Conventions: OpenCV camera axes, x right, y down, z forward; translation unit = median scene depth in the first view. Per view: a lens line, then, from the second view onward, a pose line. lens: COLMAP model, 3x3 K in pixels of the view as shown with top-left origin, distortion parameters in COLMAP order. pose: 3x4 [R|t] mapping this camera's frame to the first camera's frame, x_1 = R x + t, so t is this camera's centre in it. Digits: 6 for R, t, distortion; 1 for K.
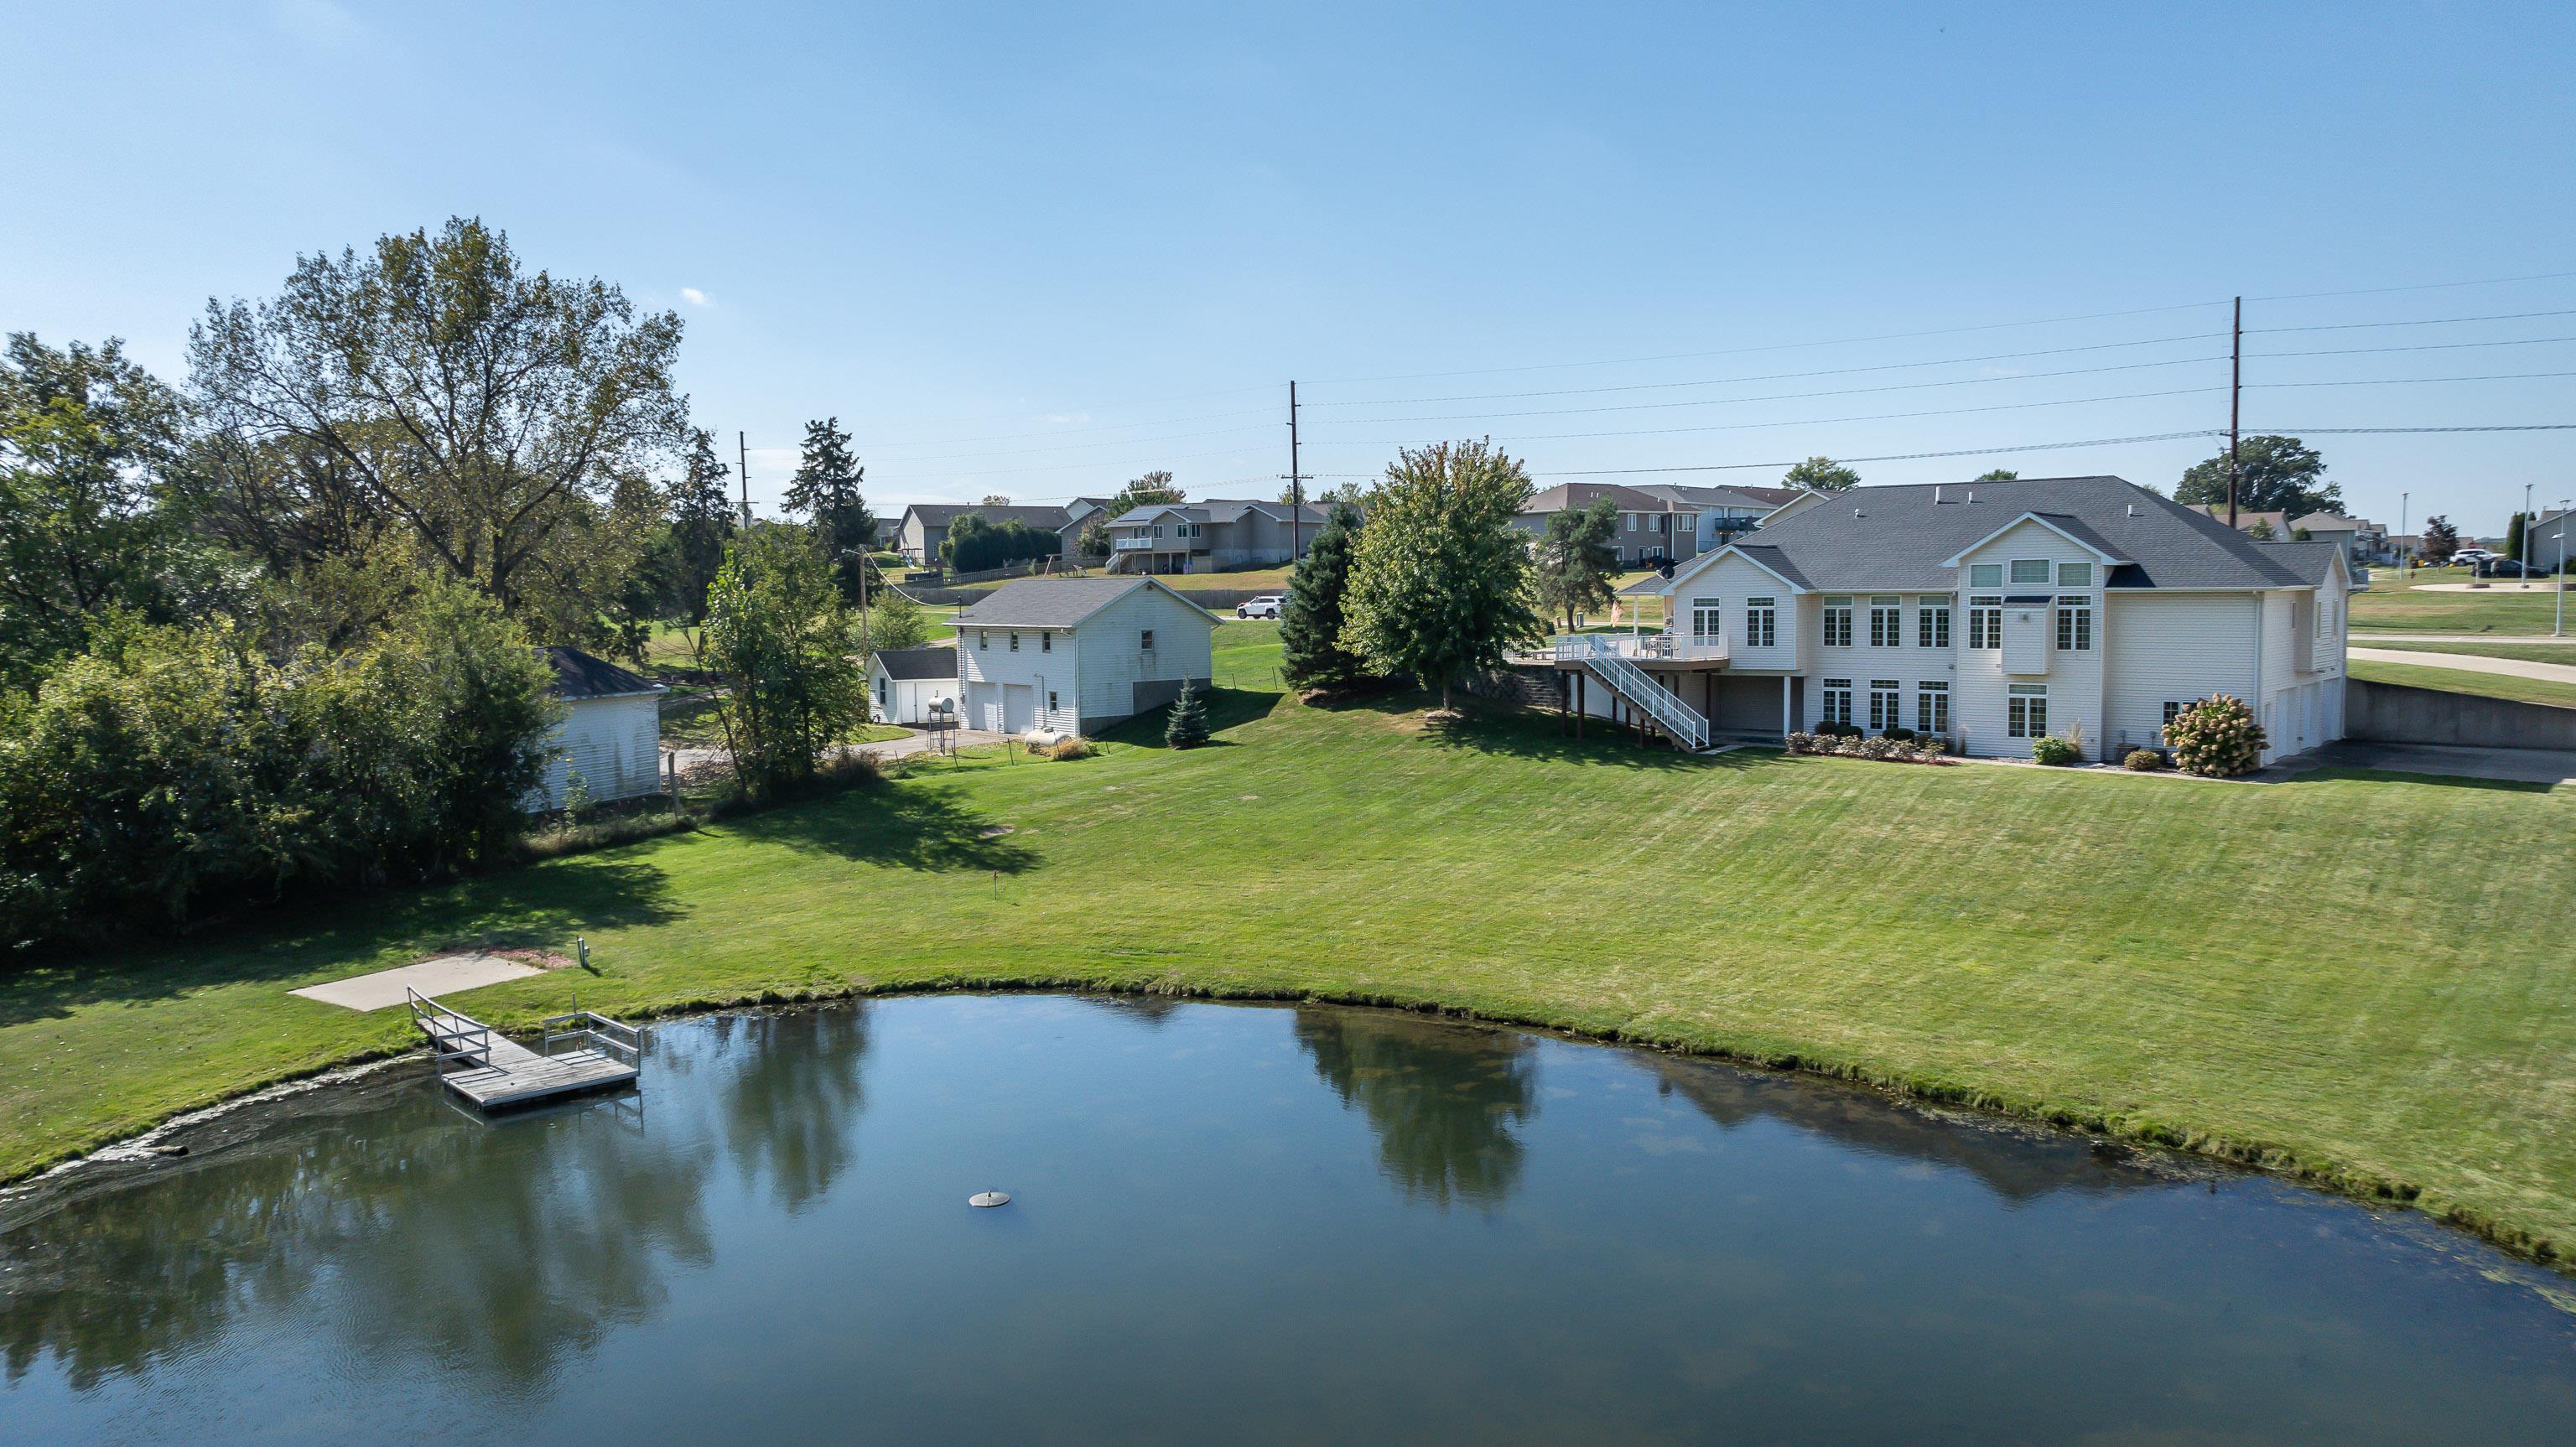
lens RADIAL K [[1856.0, 0, 1271.7], [0, 1856.0, 723.1], [0, 0, 1]] dist [-0.019374, -0.000323]
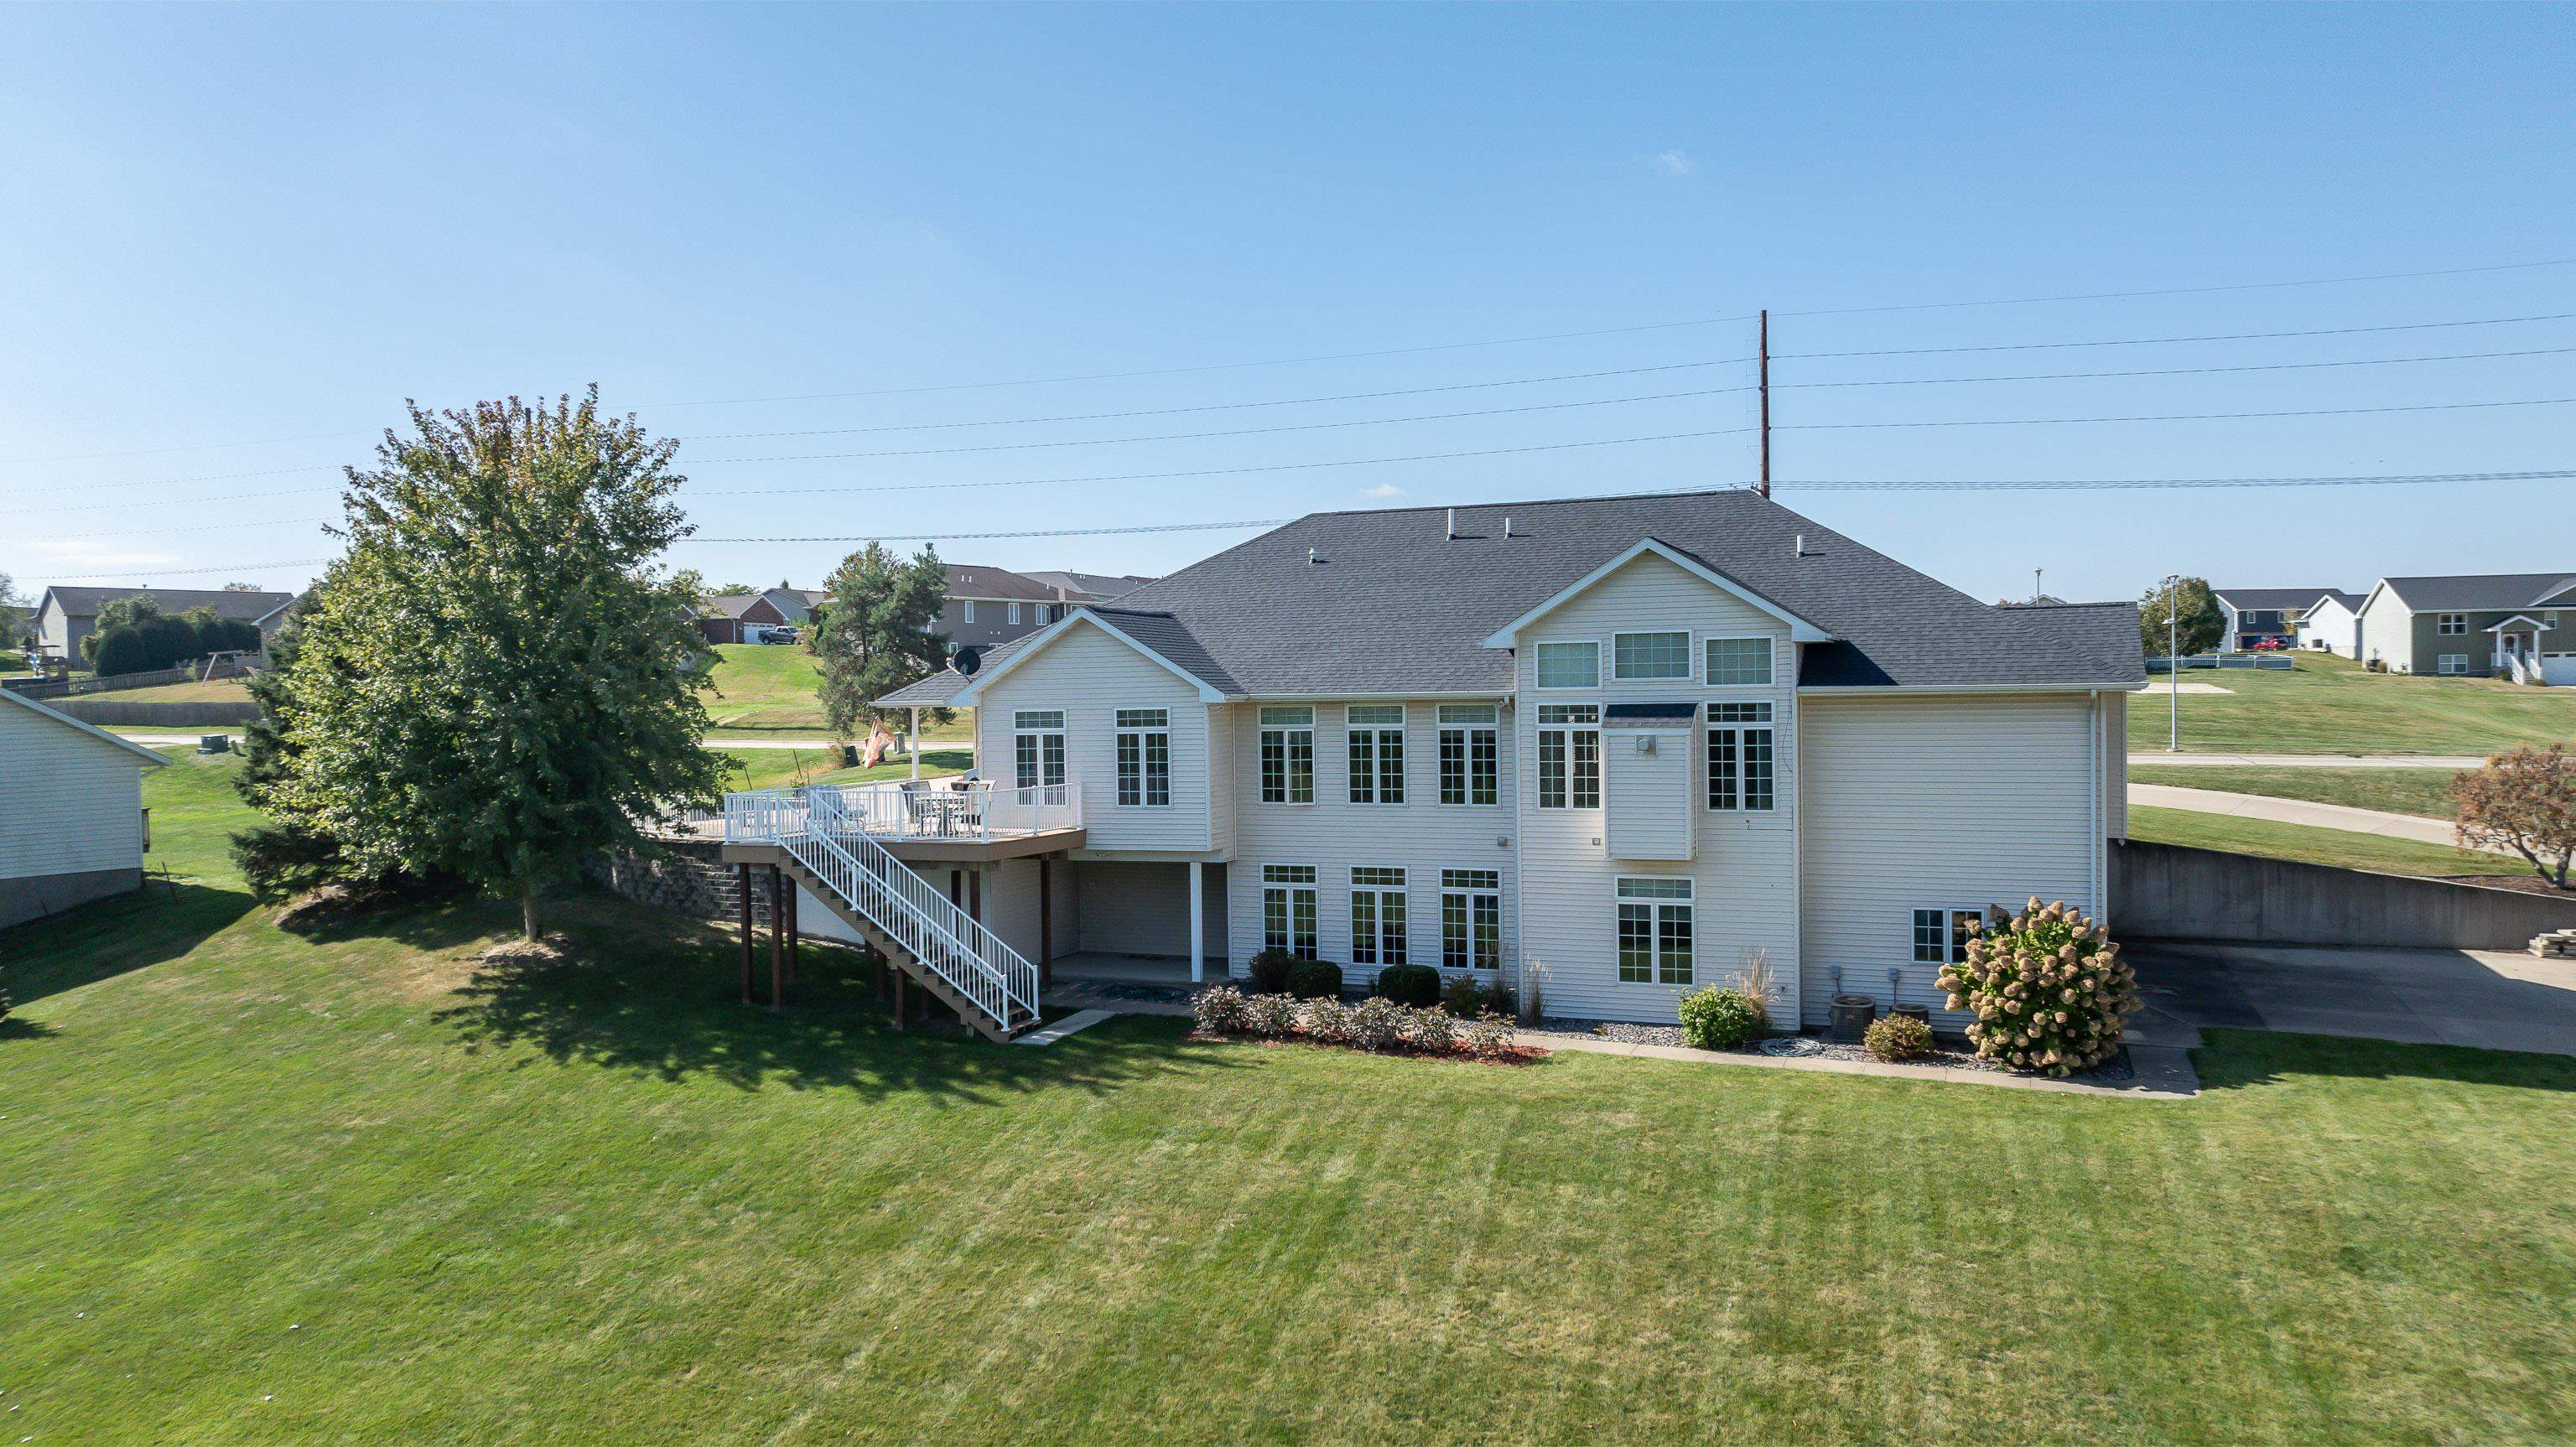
lens RADIAL K [[1856.0, 0, 1271.7], [0, 1856.0, 723.1], [0, 0, 1]] dist [-0.019374, -0.000323]
pose [[0.953830, -0.008534, 0.300225, 0.149998], [0.026090, 0.998172, -0.054516, -0.036686], [-0.299211, 0.059832, 0.952309, 0.521445]]
